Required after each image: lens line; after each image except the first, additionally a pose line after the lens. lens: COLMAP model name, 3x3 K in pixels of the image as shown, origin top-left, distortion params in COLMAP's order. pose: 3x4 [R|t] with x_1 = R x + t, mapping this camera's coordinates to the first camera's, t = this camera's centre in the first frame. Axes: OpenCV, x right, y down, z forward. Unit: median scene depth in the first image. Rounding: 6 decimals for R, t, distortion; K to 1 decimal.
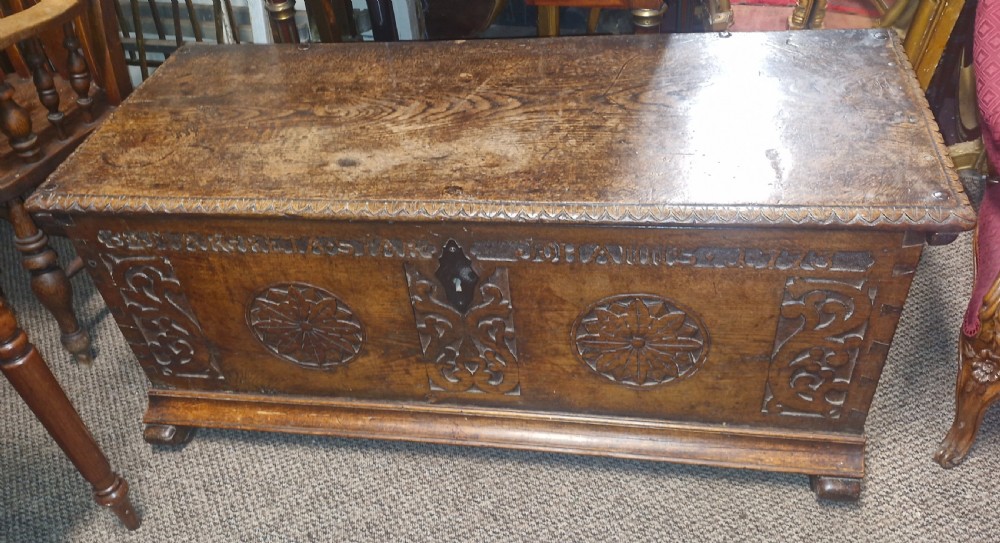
lens RADIAL K [[817.9, 0, 488.7], [0, 817.9, 310.1], [0, 0, 1]] dist [0.102505, -0.110262]
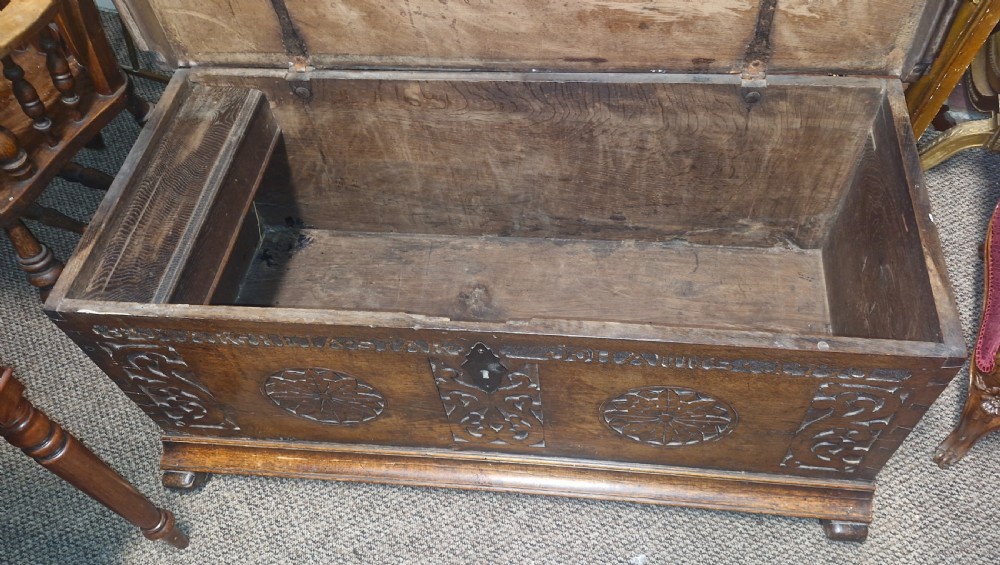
lens RADIAL K [[788.4, 0, 521.9], [0, 788.4, 310.0], [0, 0, 1]] dist [0.096991, -0.127639]
pose [[0.997195, -0.036396, 0.065396, -0.047817], [0.020709, 0.973857, 0.226217, -0.286789], [-0.071920, -0.224229, 0.971879, 0.095663]]
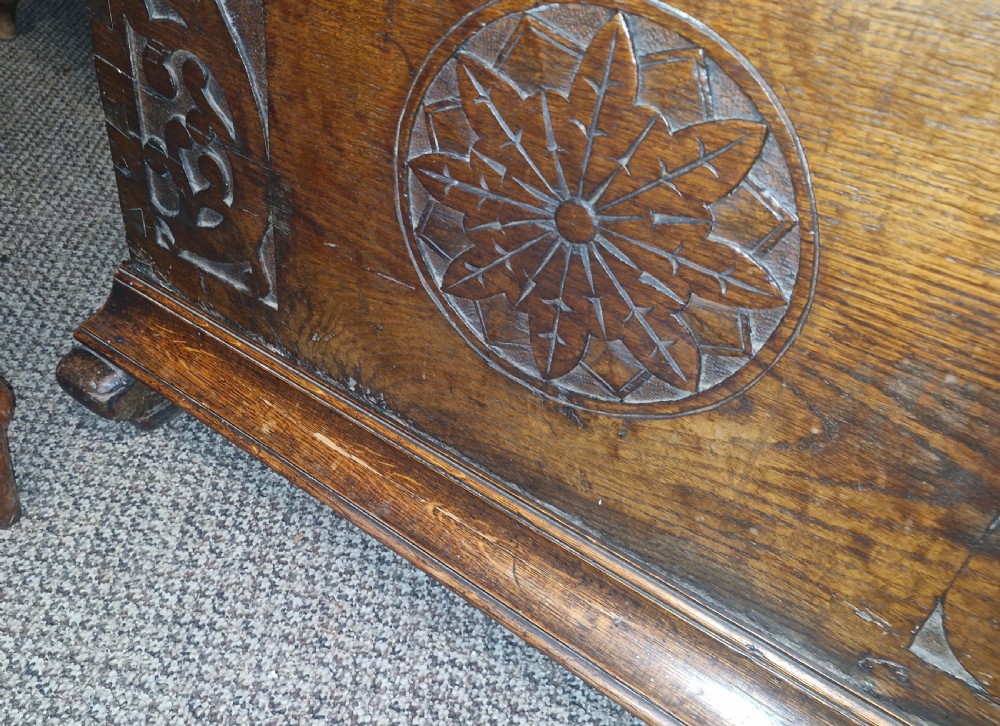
lens RADIAL K [[924.6, 0, 350.3], [0, 924.6, 371.8], [0, 0, 1]] dist [0.117107, -0.034217]
pose [[0.850867, 0.415093, -0.322061, -0.165588], [-0.422883, 0.904858, 0.049007, 0.081133], [0.311762, 0.094496, 0.945449, 0.689026]]
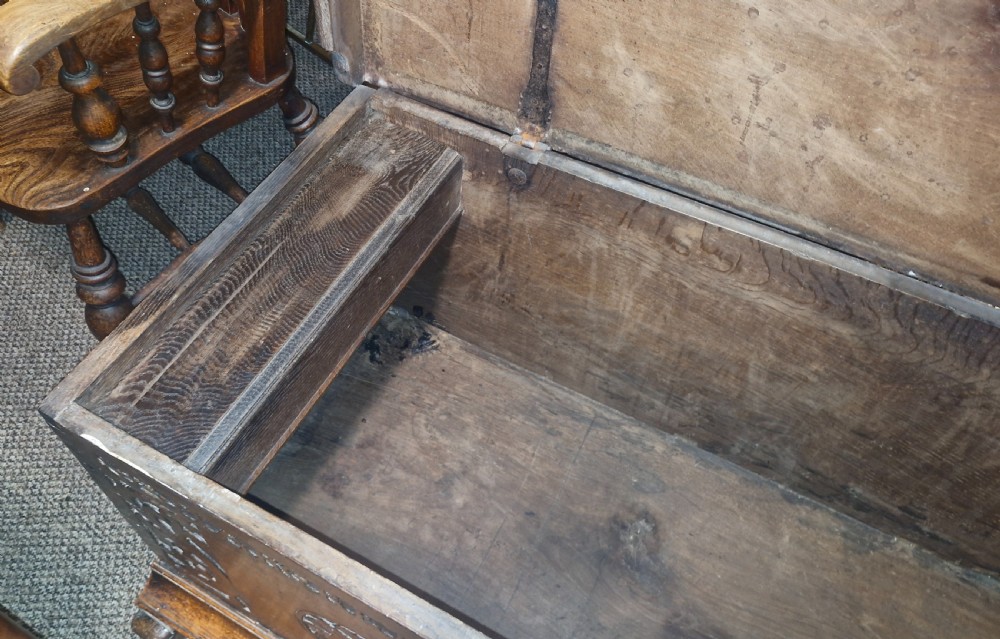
lens RADIAL K [[804.4, 0, 415.8], [0, 804.4, 326.6], [0, 0, 1]] dist [0.087301, -0.103992]
pose [[0.935449, 0.329091, -0.128975, -0.204929], [-0.289252, 0.922448, 0.255779, -0.366549], [0.203147, -0.201962, 0.958093, 0.486825]]
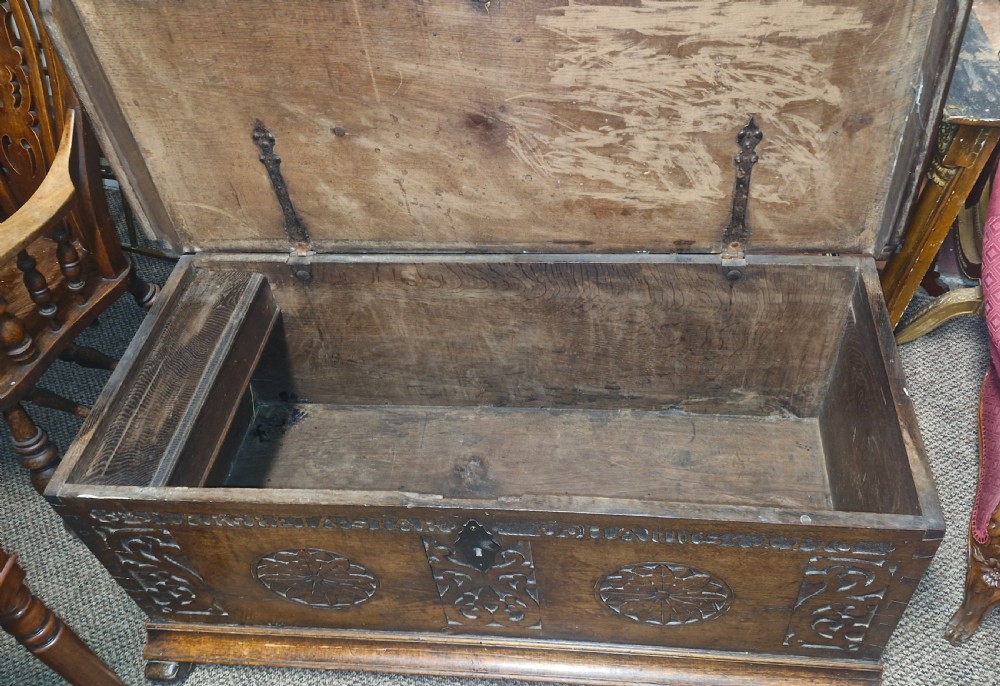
lens RADIAL K [[867.1, 0, 529.0], [0, 867.1, 335.2], [0, 0, 1]] dist [0.088324, -0.111932]
pose [[0.996606, -0.040684, 0.071560, -0.037306], [0.035655, 0.996896, 0.070199, -0.324636], [-0.074194, -0.067409, 0.994963, -0.012460]]
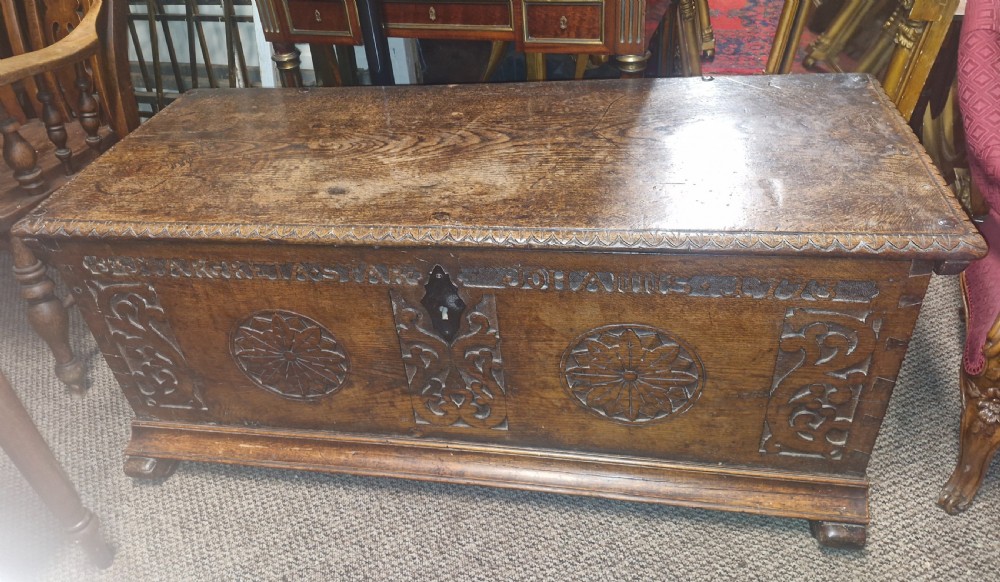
lens RADIAL K [[727.4, 0, 477.6], [0, 727.4, 269.3], [0, 0, 1]] dist [0.082231, -0.086112]
pose [[0.999907, 0.011010, -0.008044, 0.007810], [-0.011866, 0.993233, -0.115528, 0.015396], [0.006718, 0.115613, 0.993272, 0.121047]]
